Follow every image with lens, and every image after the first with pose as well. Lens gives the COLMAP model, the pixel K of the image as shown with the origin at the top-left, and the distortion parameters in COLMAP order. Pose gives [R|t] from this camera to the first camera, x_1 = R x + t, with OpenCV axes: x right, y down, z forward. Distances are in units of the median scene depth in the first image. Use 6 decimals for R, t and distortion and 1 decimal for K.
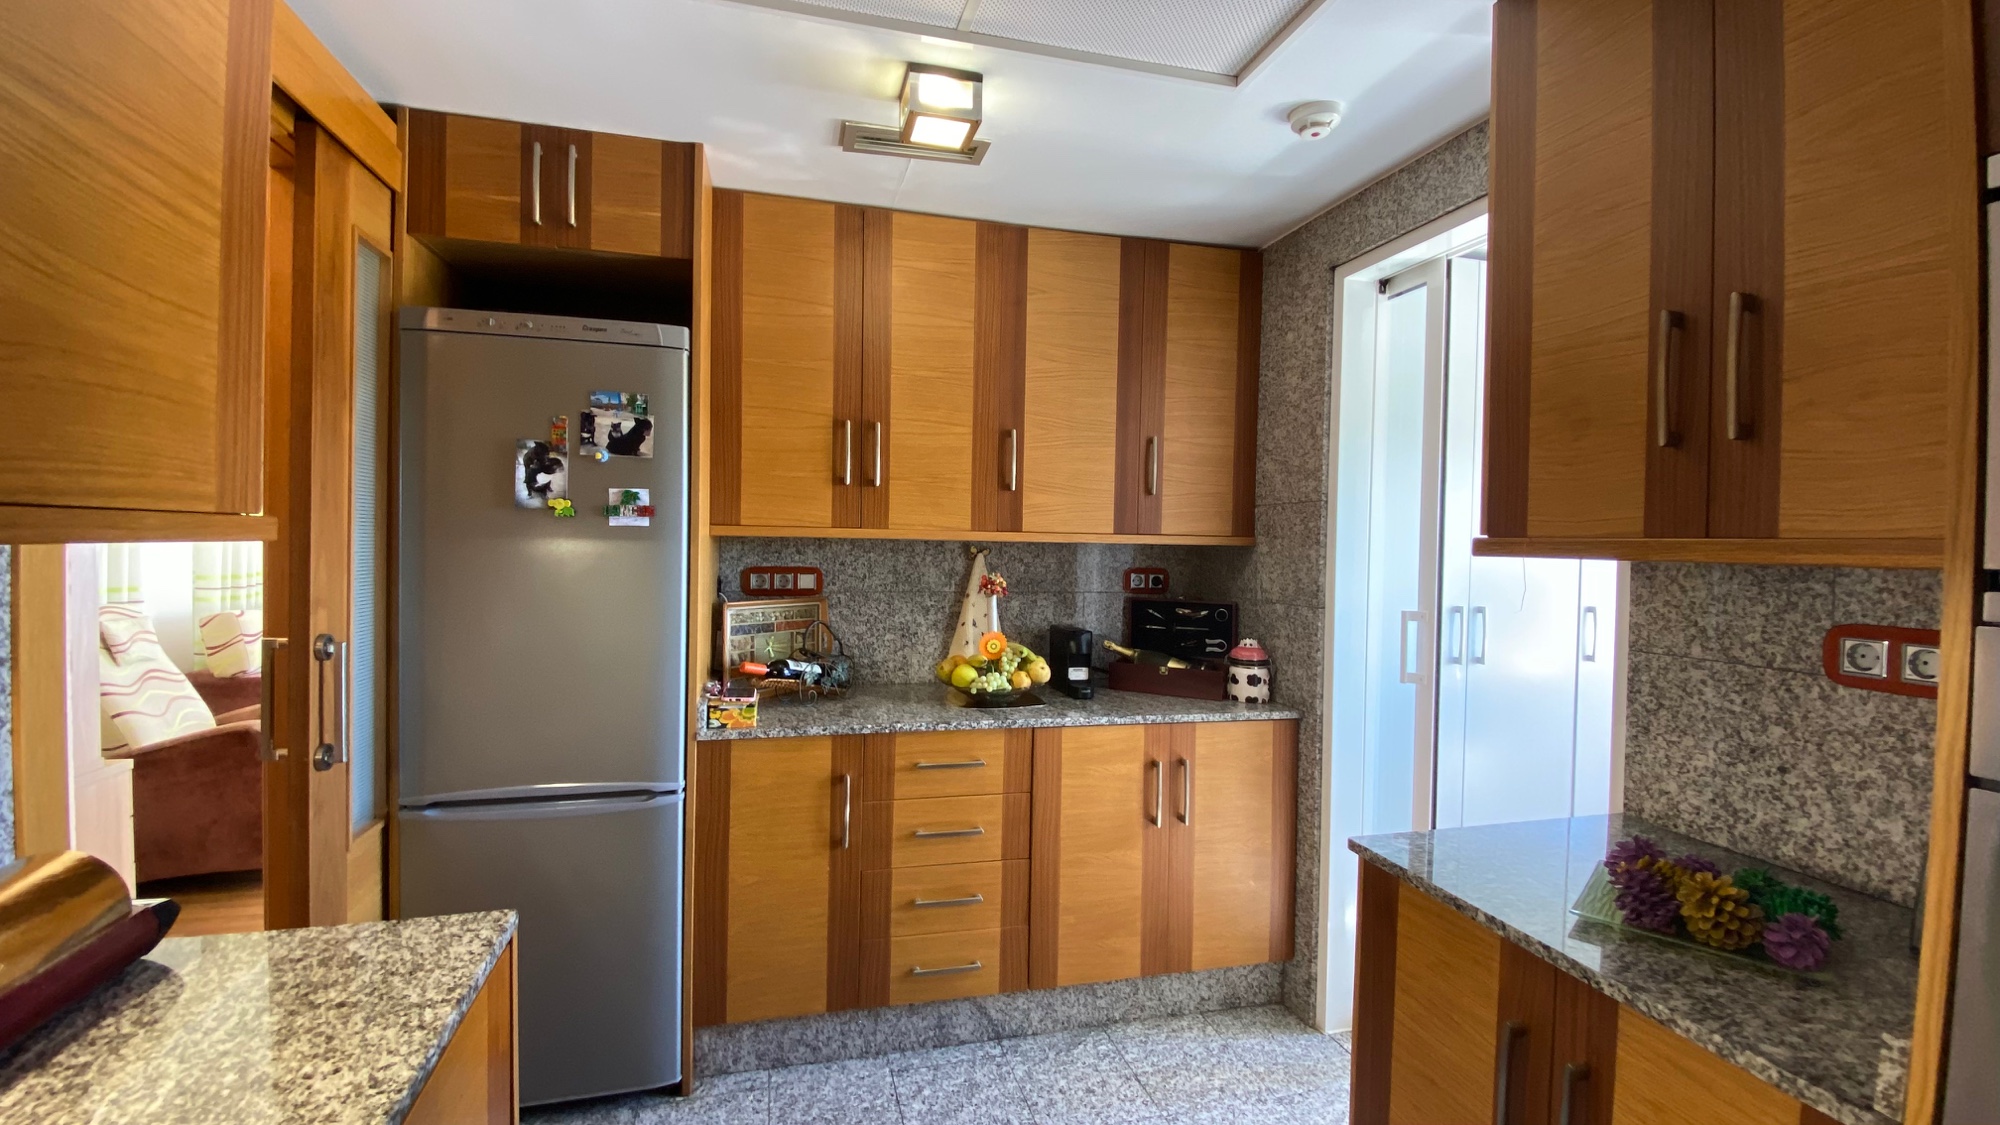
lens RADIAL K [[812.7, 0, 981.8], [0, 812.7, 563.1], [0, 0, 1]] dist [0.016473, -0.018154]
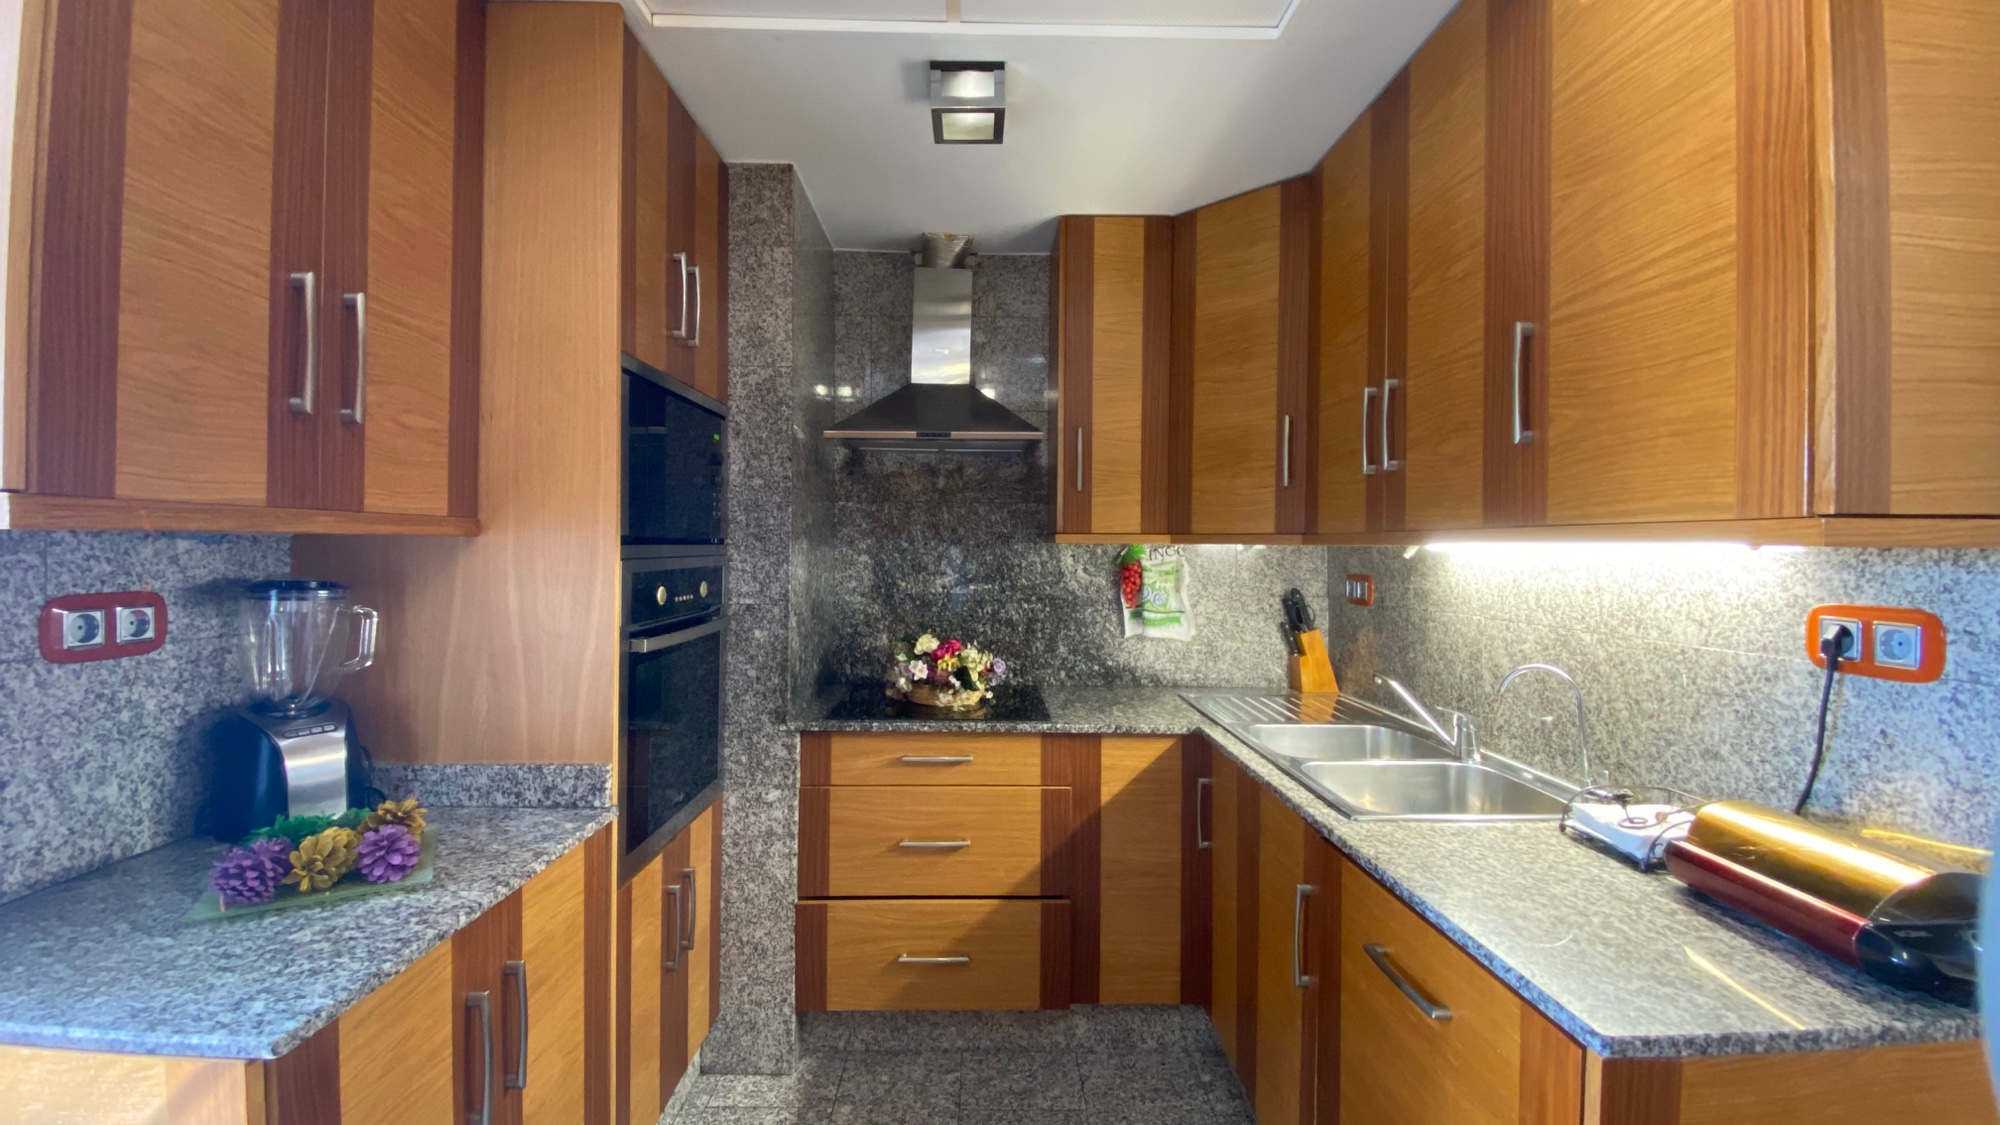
lens RADIAL K [[812.7, 0, 981.8], [0, 812.7, 563.1], [0, 0, 1]] dist [0.016473, -0.018154]
pose [[-0.969400, -0.030907, 0.243531, -0.164764], [-0.018949, 0.998504, 0.051294, -0.029453], [-0.244752, 0.045109, -0.968536, 1.637041]]
